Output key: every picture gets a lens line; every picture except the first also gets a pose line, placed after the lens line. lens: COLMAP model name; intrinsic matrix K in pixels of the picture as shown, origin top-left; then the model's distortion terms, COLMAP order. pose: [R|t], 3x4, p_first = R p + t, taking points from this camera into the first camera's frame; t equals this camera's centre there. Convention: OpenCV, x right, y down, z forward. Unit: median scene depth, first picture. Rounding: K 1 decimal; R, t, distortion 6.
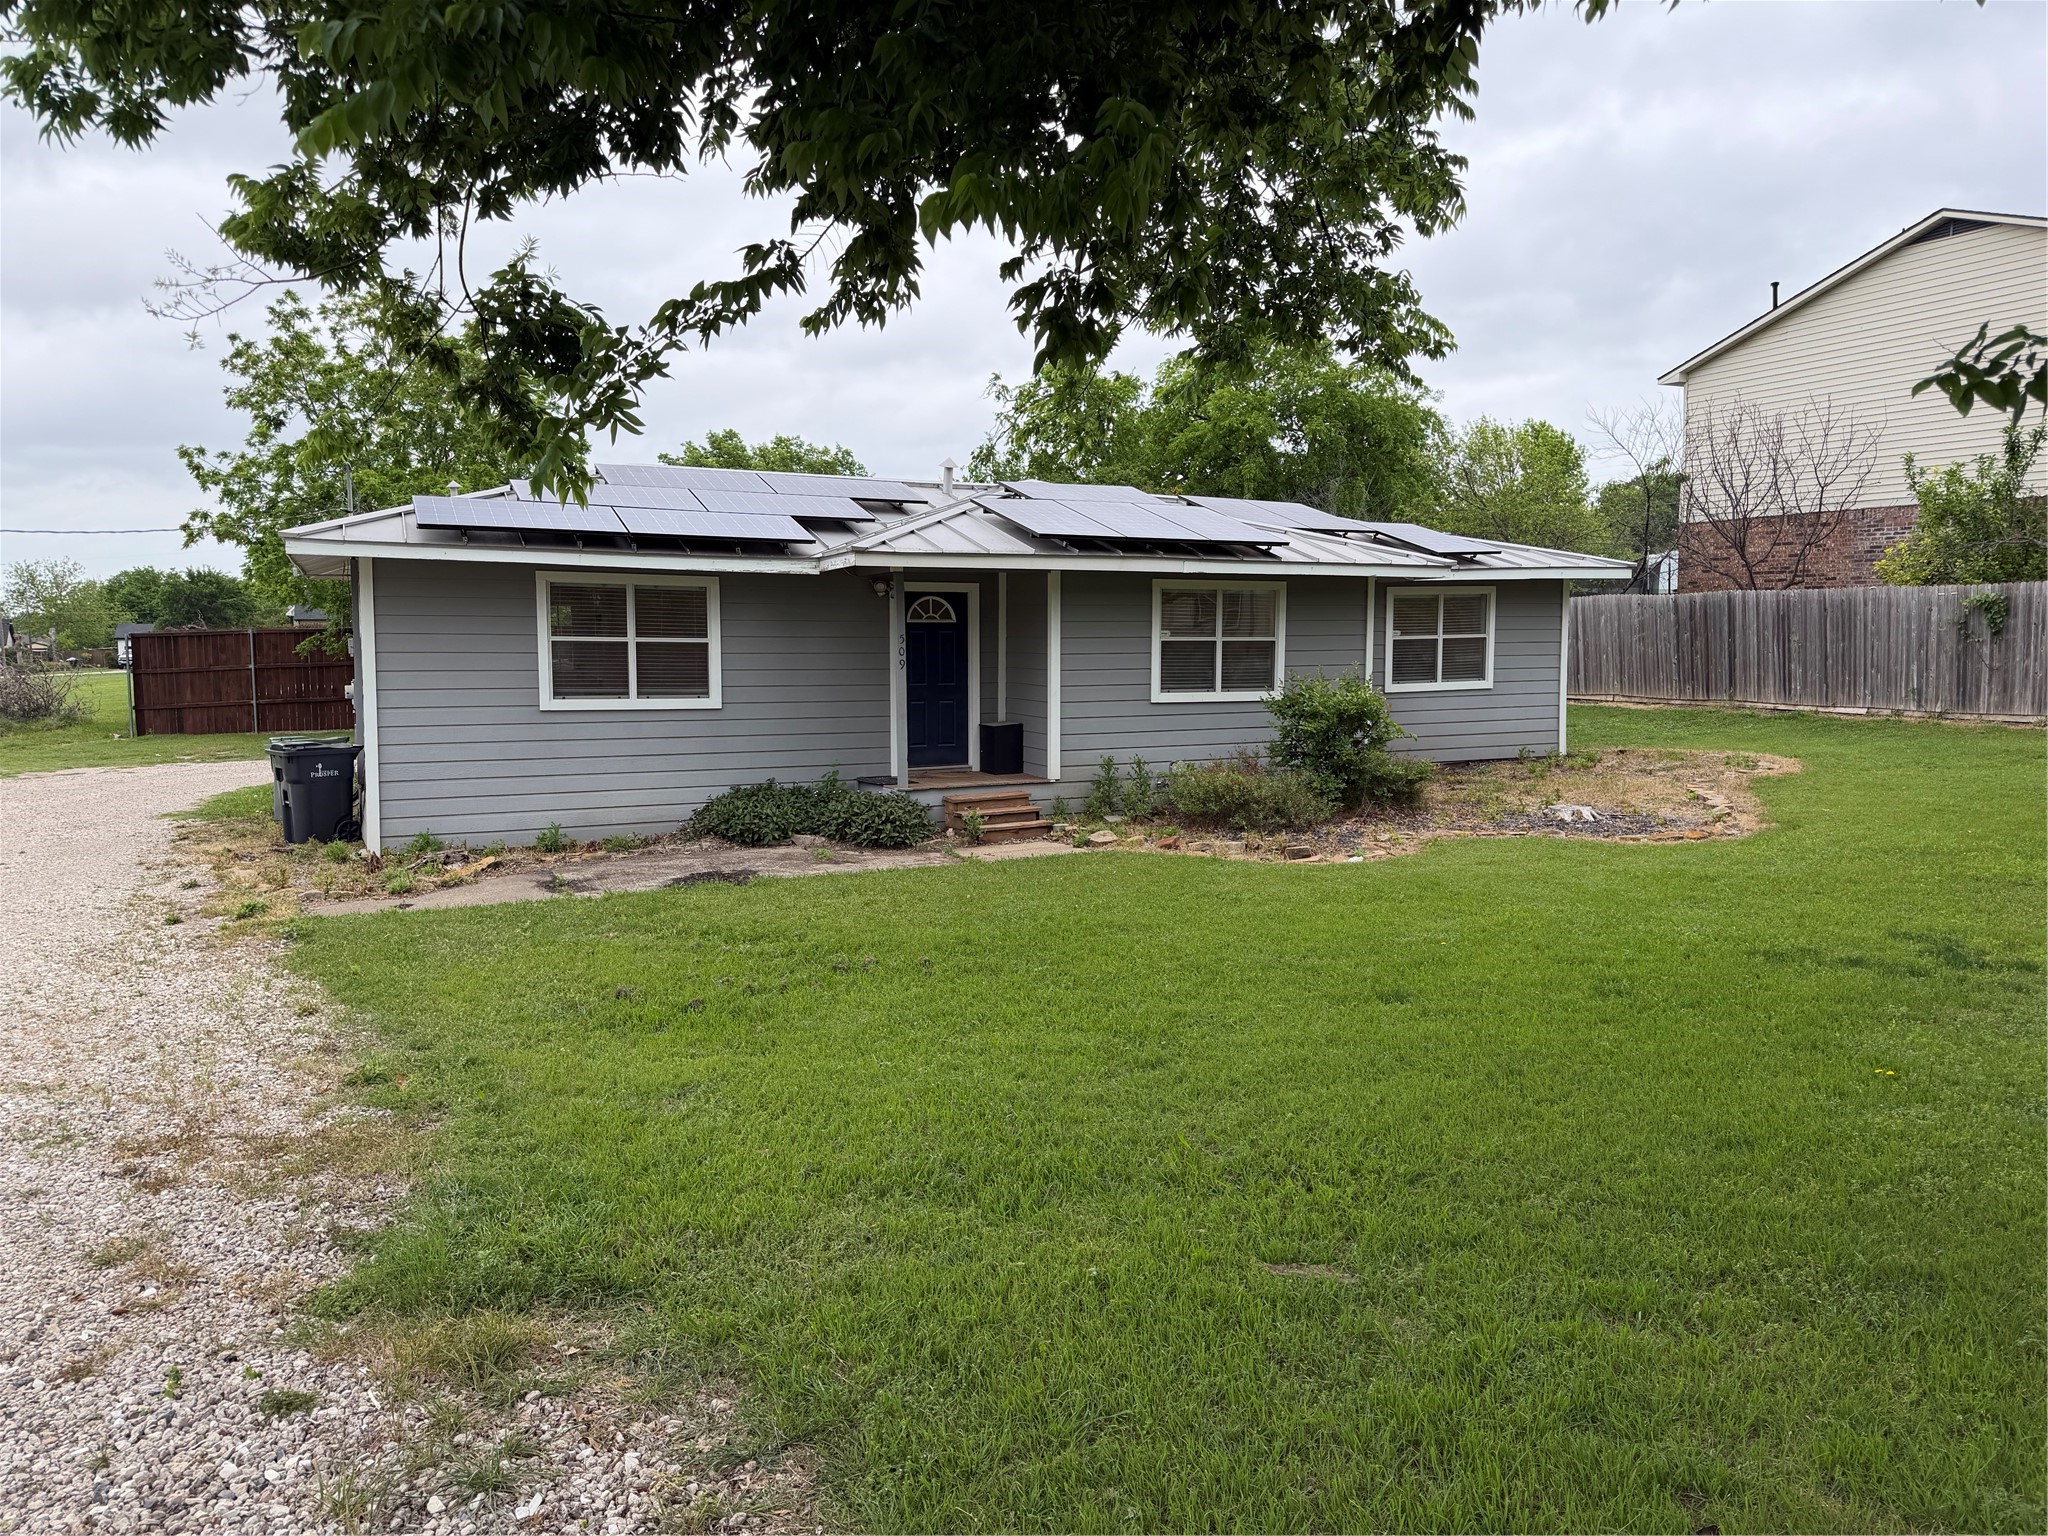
lens RADIAL K [[1444.9, 0, 1023.4], [0, 1444.9, 772.5], [0, 0, 1]] dist [0.034575, -0.027502]
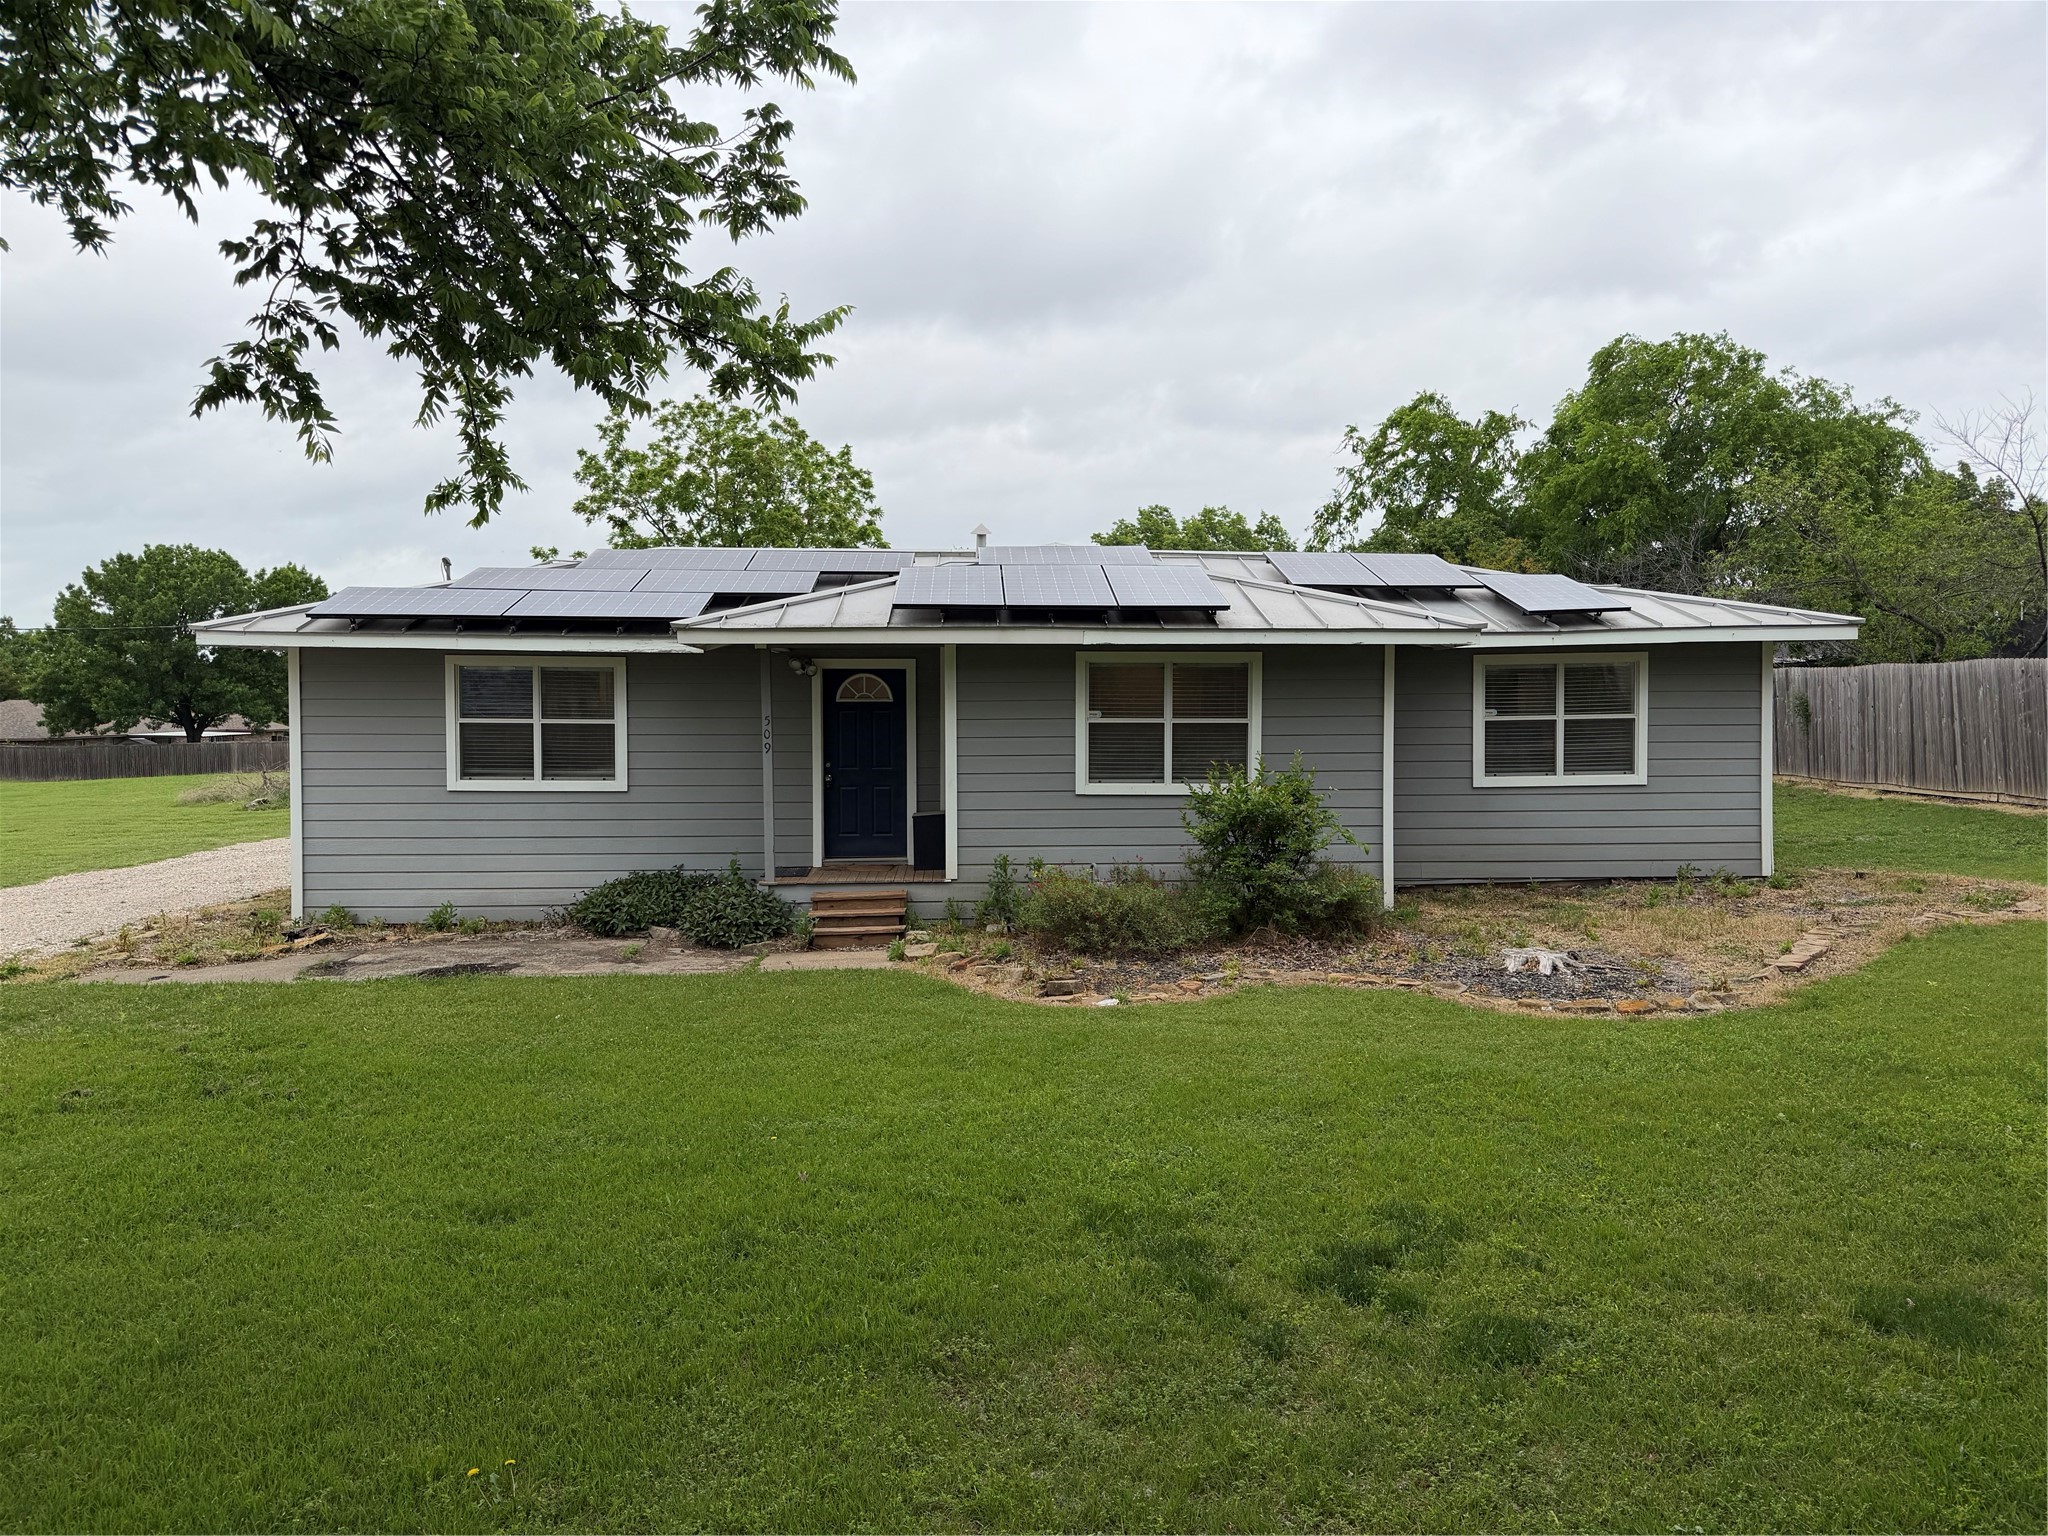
lens RADIAL K [[1444.9, 0, 1022.9], [0, 1444.9, 746.9], [0, 0, 1]] dist [0.034575, -0.027502]
pose [[0.916945, 0.010219, -0.398883, 0.411841], [-0.036584, 0.997614, -0.058541, -0.025975], [0.397333, 0.068272, 0.915131, 0.204549]]
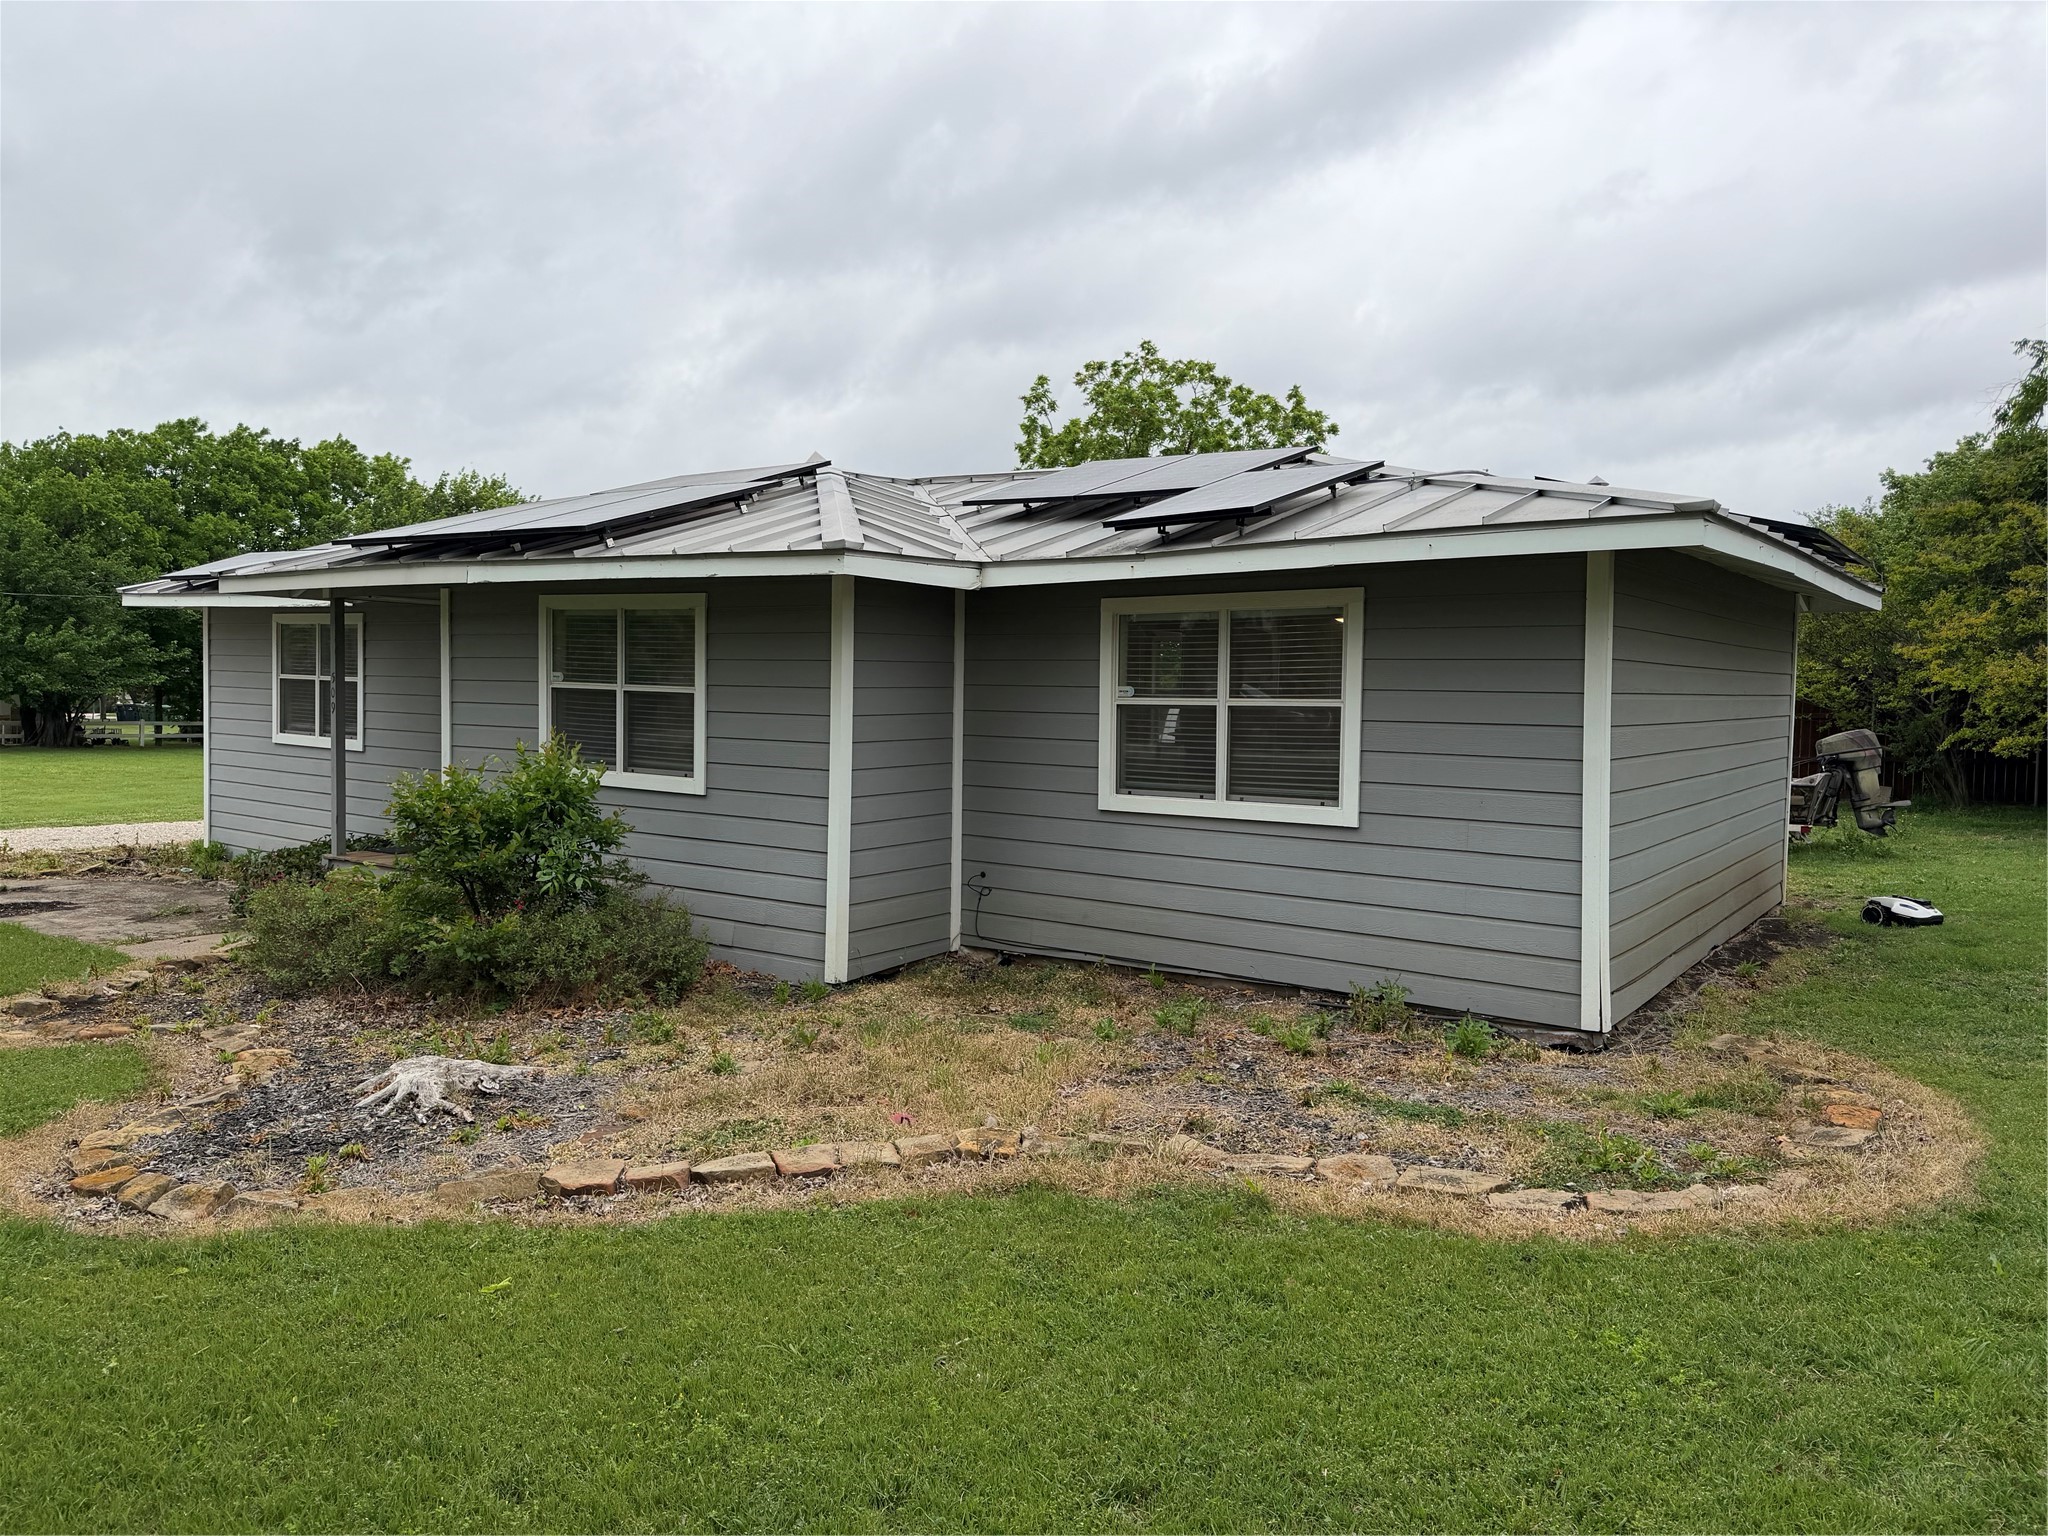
lens RADIAL K [[1444.9, 0, 1009.9], [0, 1444.9, 761.7], [0, 0, 1]] dist [0.034575, -0.027502]
pose [[0.473463, 0.055977, -0.879033, 0.815052], [-0.109349, 0.993994, 0.004401, -0.085396], [0.874000, 0.094038, 0.476740, 0.888338]]
